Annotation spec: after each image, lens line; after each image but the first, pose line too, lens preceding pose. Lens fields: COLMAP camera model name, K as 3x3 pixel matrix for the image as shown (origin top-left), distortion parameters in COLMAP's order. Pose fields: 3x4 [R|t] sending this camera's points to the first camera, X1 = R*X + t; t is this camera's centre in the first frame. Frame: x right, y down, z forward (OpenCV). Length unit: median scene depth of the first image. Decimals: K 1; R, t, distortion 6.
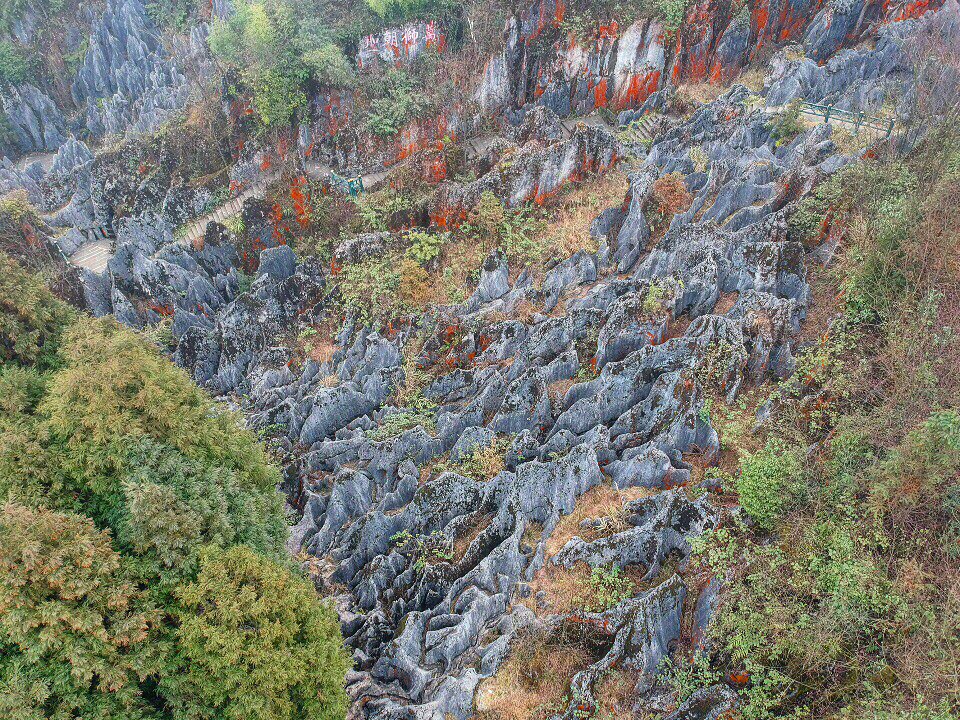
lens RADIAL K [[702.7, 0, 487.9], [0, 702.7, 361.8], [0, 0, 1]] dist [0.116510, -0.221665]
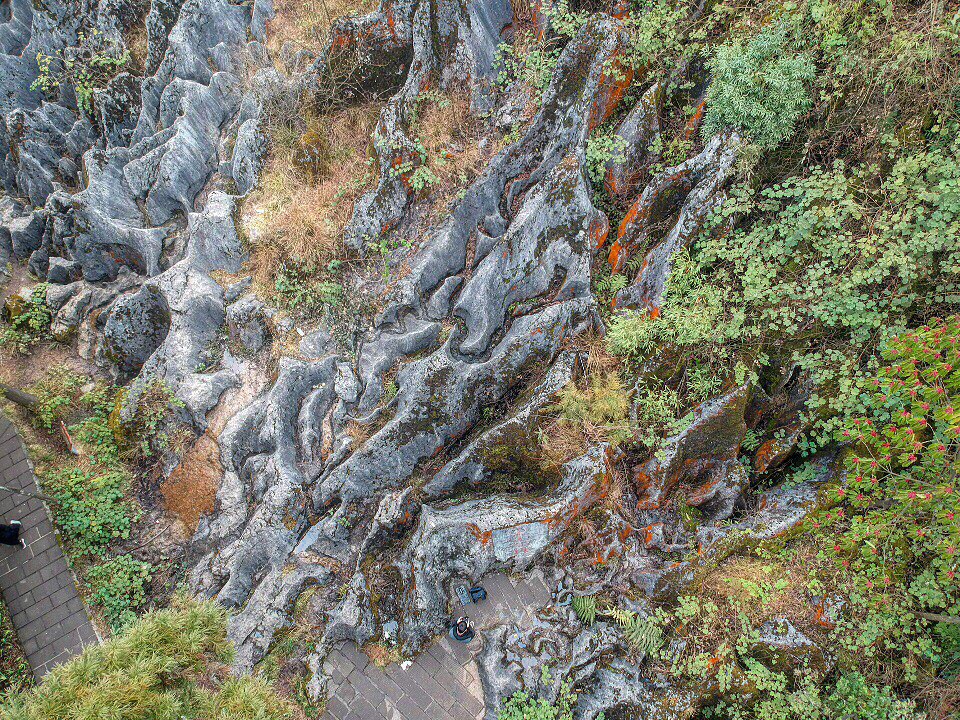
lens RADIAL K [[702.7, 0, 487.9], [0, 702.7, 361.8], [0, 0, 1]] dist [0.116510, -0.221665]
pose [[0.909760, -0.395575, 0.125928, 0.048910], [0.304986, 0.842673, 0.443717, 0.332218], [-0.281640, -0.365270, 0.887275, 0.325069]]
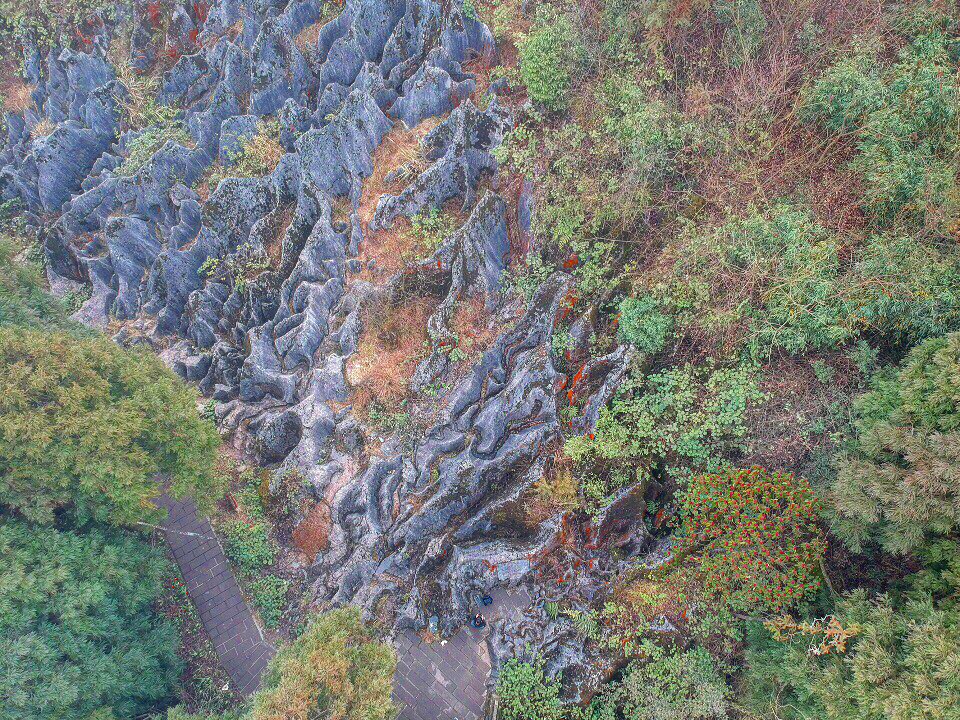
lens RADIAL K [[702.7, 0, 487.9], [0, 702.7, 361.8], [0, 0, 1]] dist [0.116510, -0.221665]
pose [[0.911860, -0.389674, 0.129095, 0.041949], [0.299571, 0.846694, 0.439735, 0.063898], [-0.280657, -0.362304, 0.888801, 0.048297]]
